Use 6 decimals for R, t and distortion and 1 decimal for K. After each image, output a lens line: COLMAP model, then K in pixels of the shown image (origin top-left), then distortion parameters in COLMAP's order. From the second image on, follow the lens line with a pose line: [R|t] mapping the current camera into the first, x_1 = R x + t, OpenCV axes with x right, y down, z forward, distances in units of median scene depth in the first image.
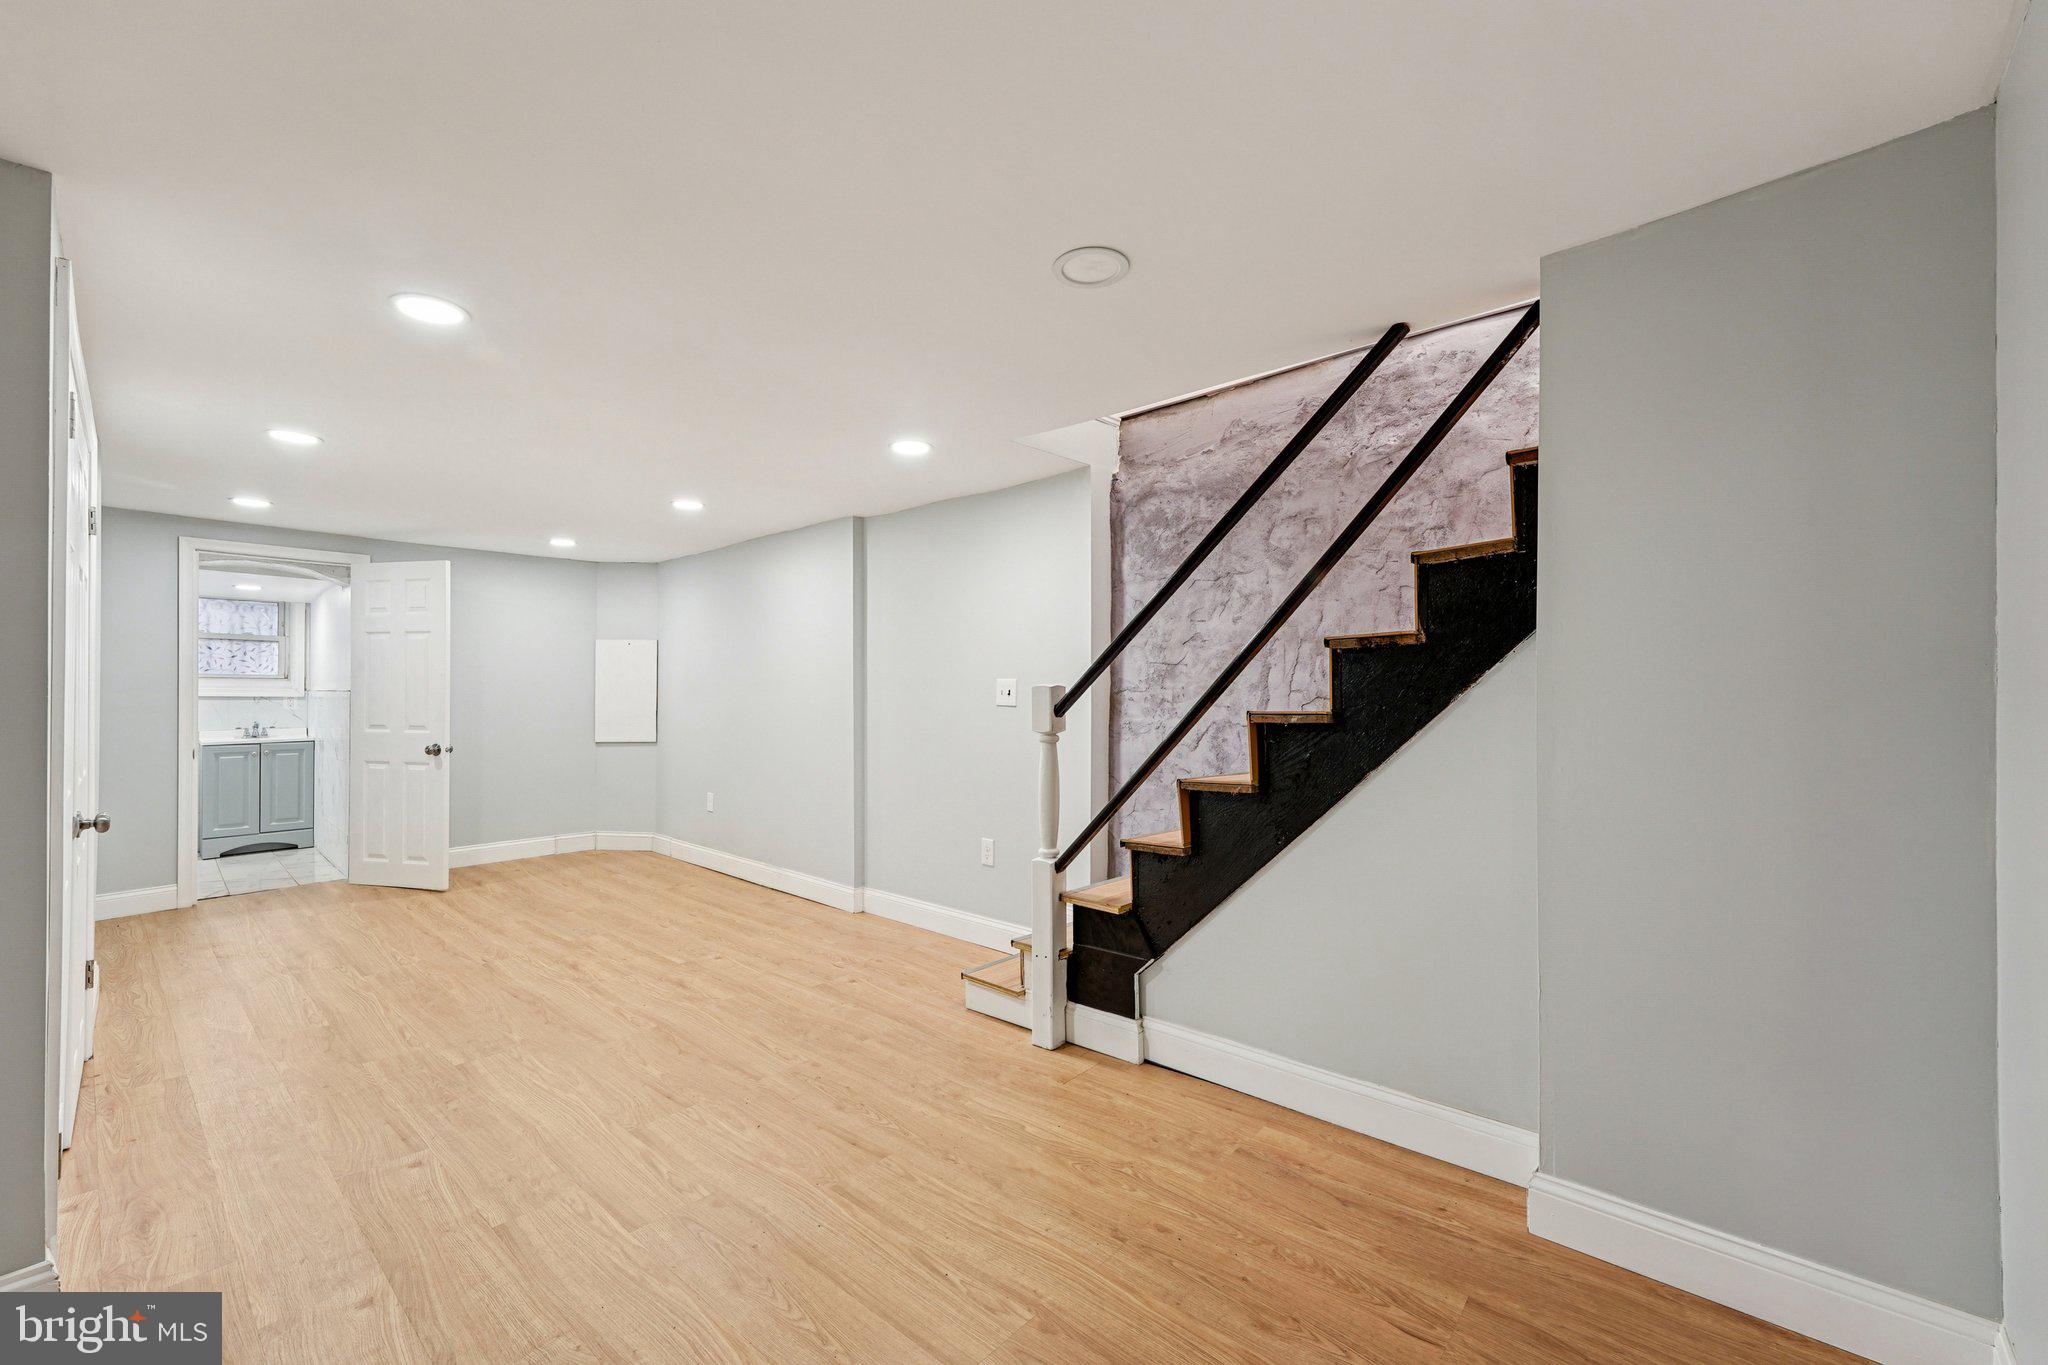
lens RADIAL K [[814.7, 0, 1034.3], [0, 814.7, 677.9], [0, 0, 1]] dist [0.001340, 0.000190]
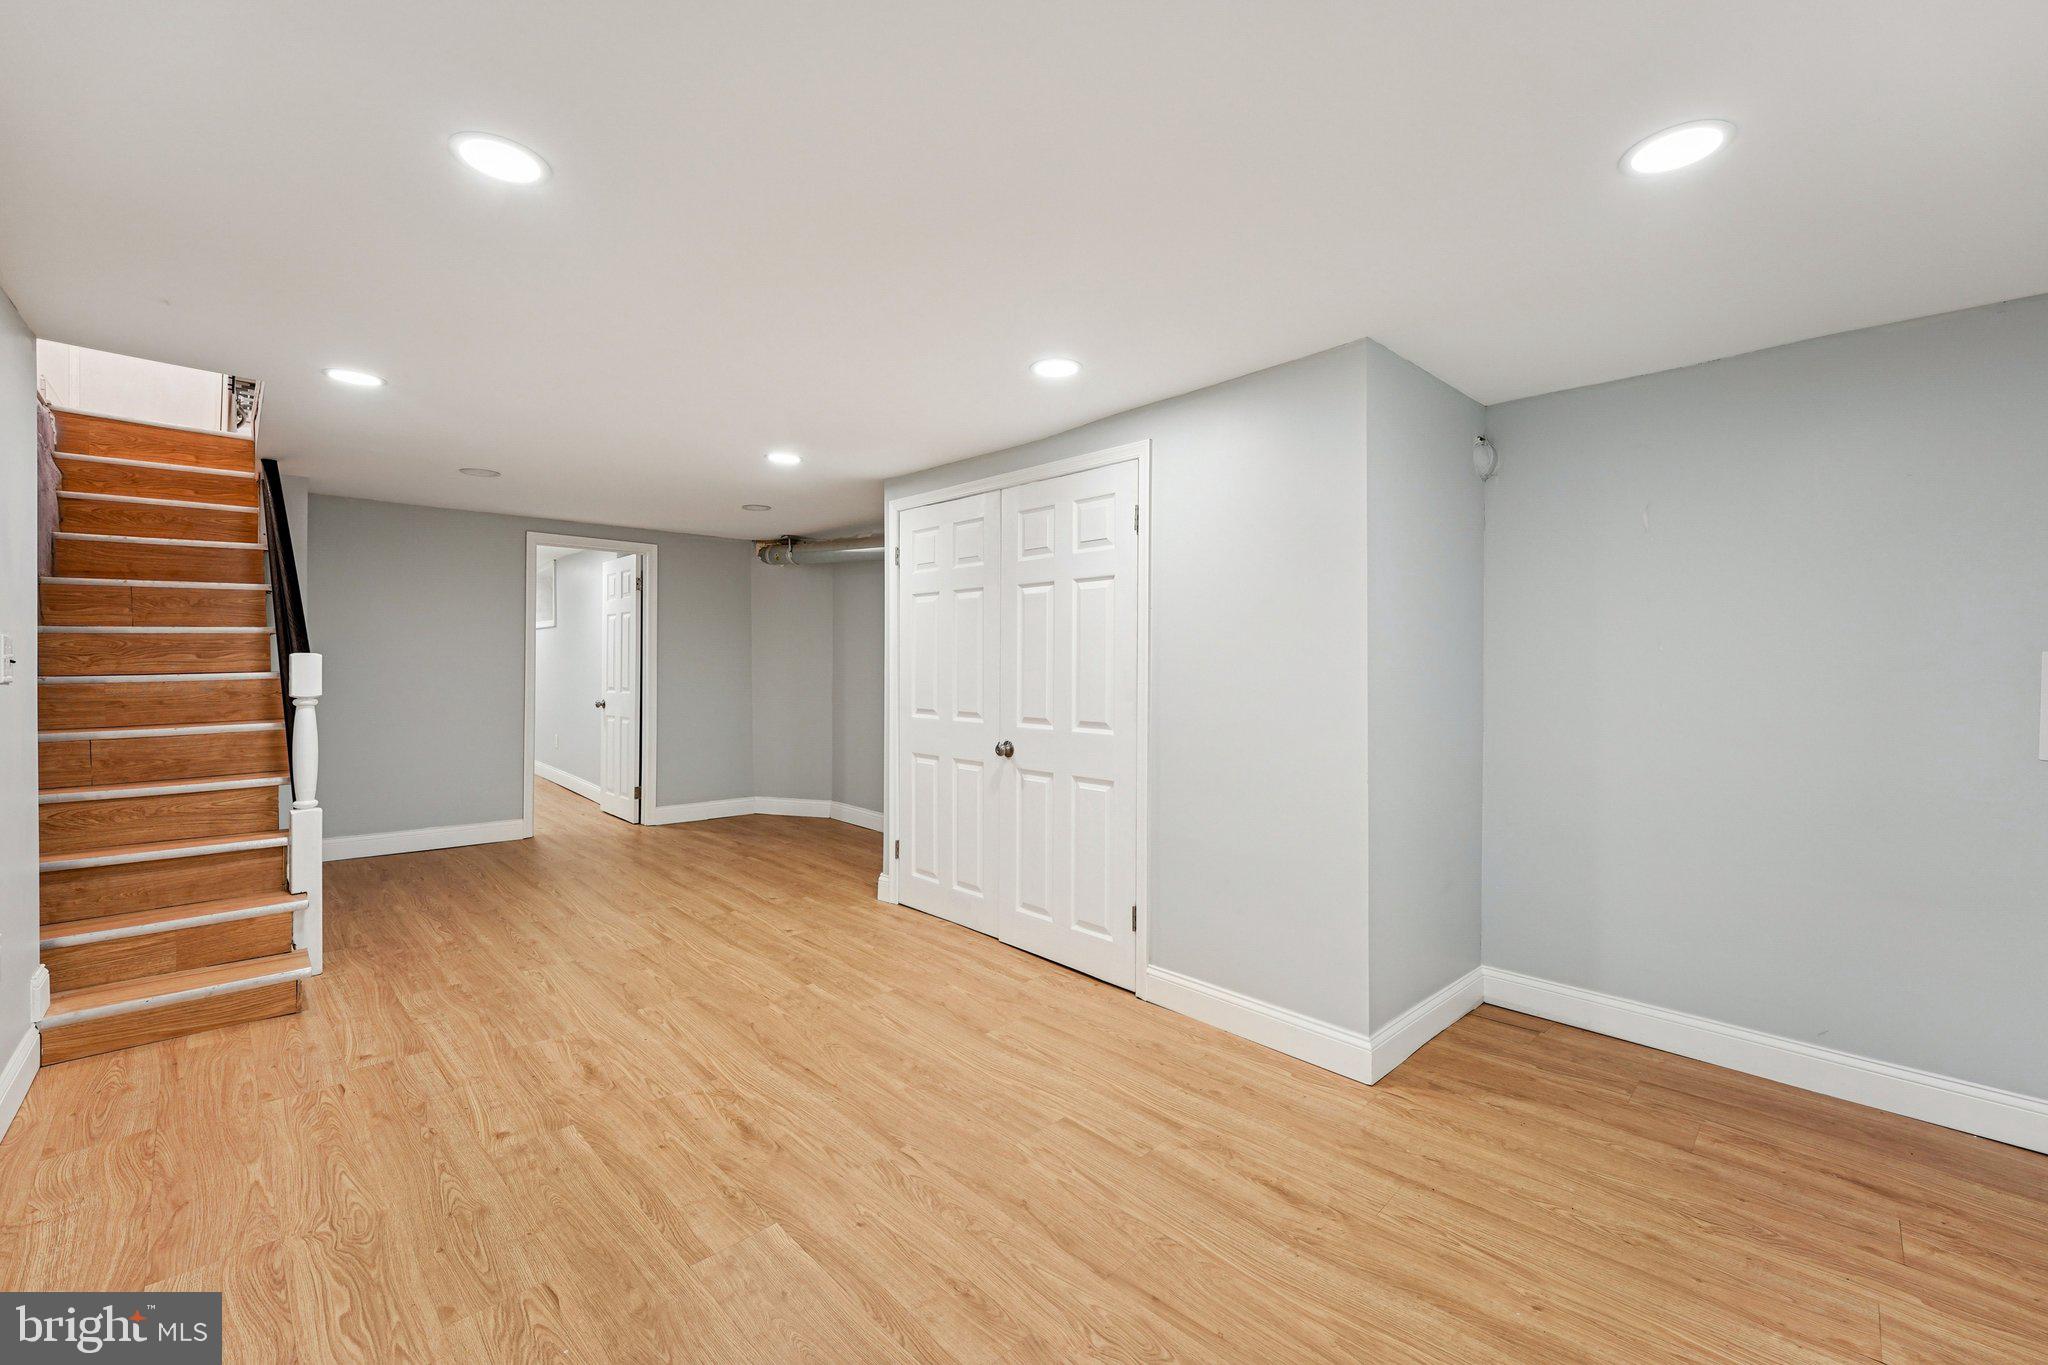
lens RADIAL K [[814.7, 0, 1034.3], [0, 814.7, 677.9], [0, 0, 1]] dist [0.001340, 0.000190]
pose [[-0.997600, -0.009102, 0.068643, -0.883114], [-0.009341, 0.999951, -0.003160, 0.029536], [-0.068610, -0.003794, -0.997636, 1.717374]]
